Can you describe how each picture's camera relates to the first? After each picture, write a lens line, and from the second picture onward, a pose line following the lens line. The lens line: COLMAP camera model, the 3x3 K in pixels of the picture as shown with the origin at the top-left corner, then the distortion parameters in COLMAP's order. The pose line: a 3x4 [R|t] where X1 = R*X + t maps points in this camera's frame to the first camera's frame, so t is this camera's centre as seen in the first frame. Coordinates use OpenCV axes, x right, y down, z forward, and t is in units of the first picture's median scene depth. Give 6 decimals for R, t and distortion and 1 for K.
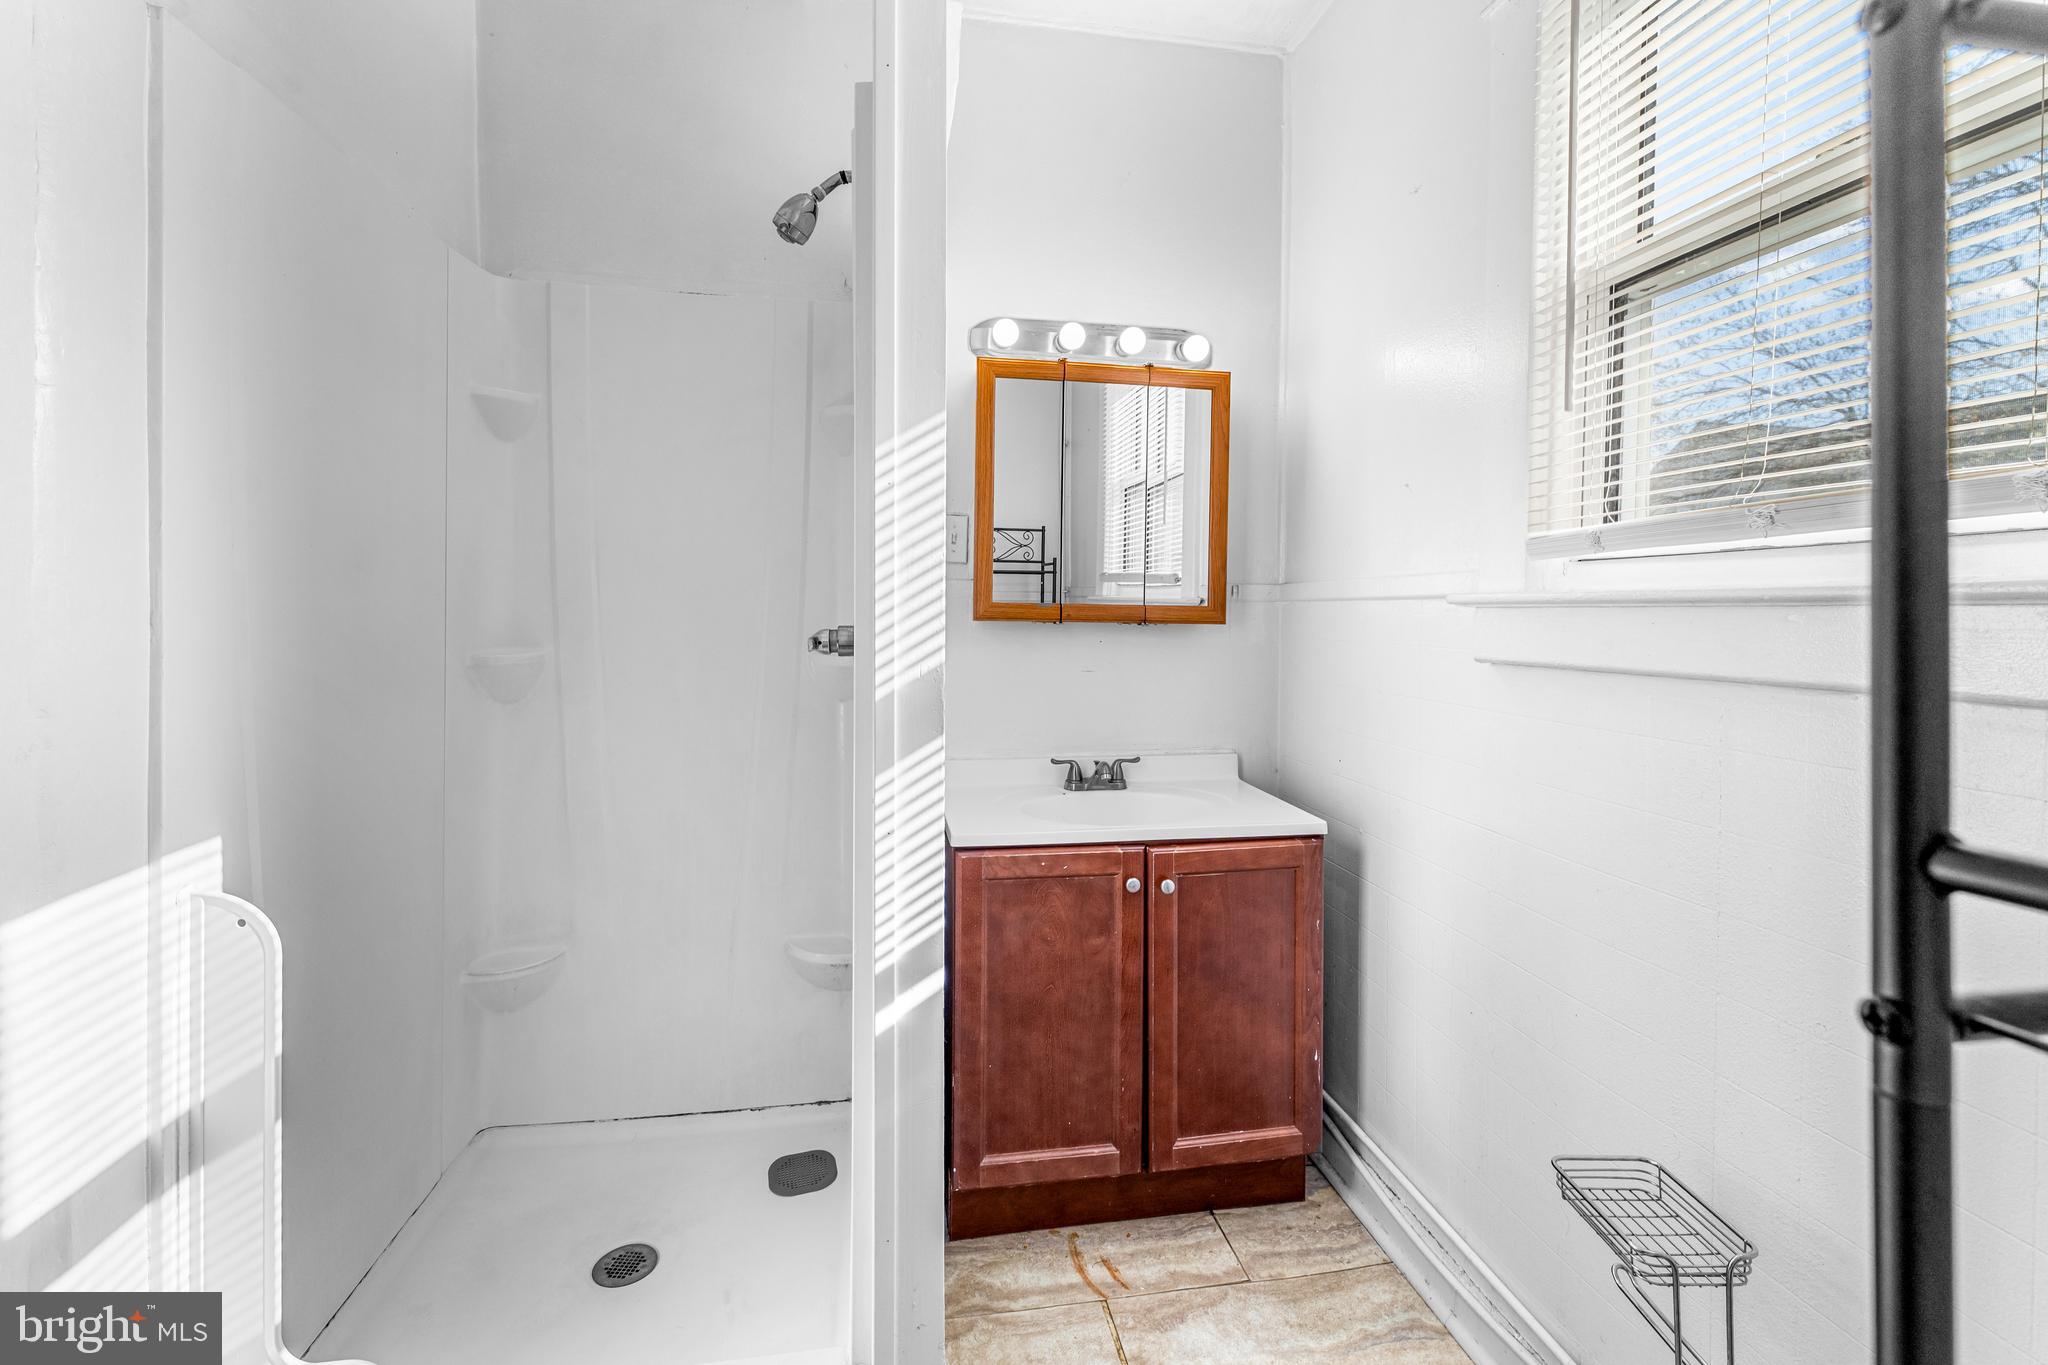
lens RADIAL K [[887.1, 0, 1023.9], [0, 887.1, 617.6], [0, 0, 1]] dist [0.000536, 0.006103]
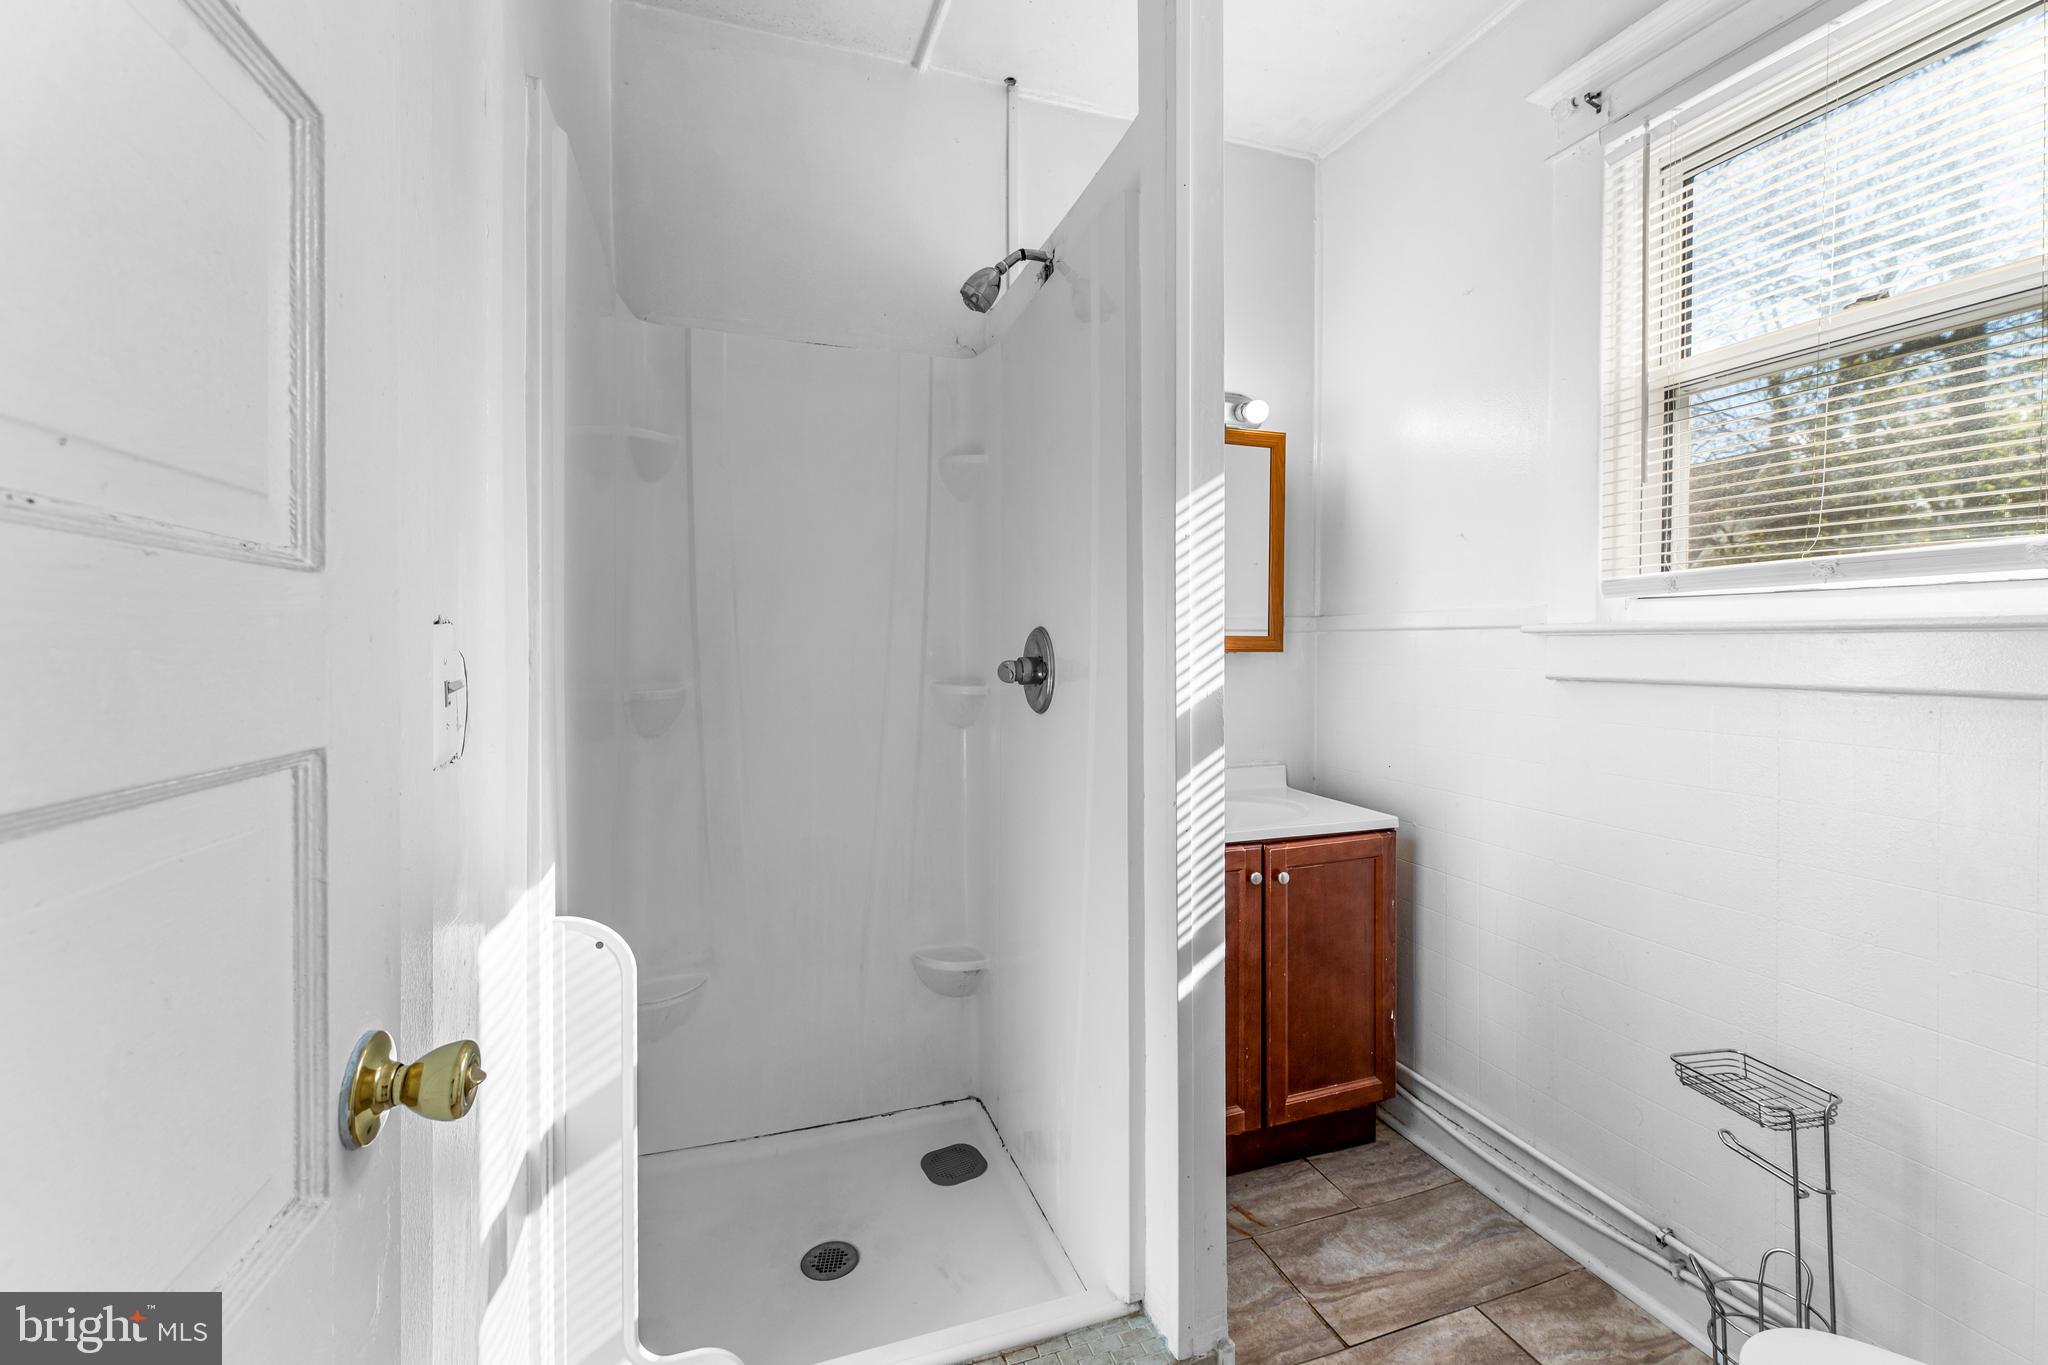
lens RADIAL K [[876.8, 0, 1029.0], [0, 876.8, 644.1], [0, 0, 1]] dist [0.001139, 0.007992]
pose [[0.984851, -0.010600, 0.173077, -0.359783], [0.011650, 0.999919, -0.005050, -0.001179], [-0.173010, 0.006990, 0.984895, -0.075940]]
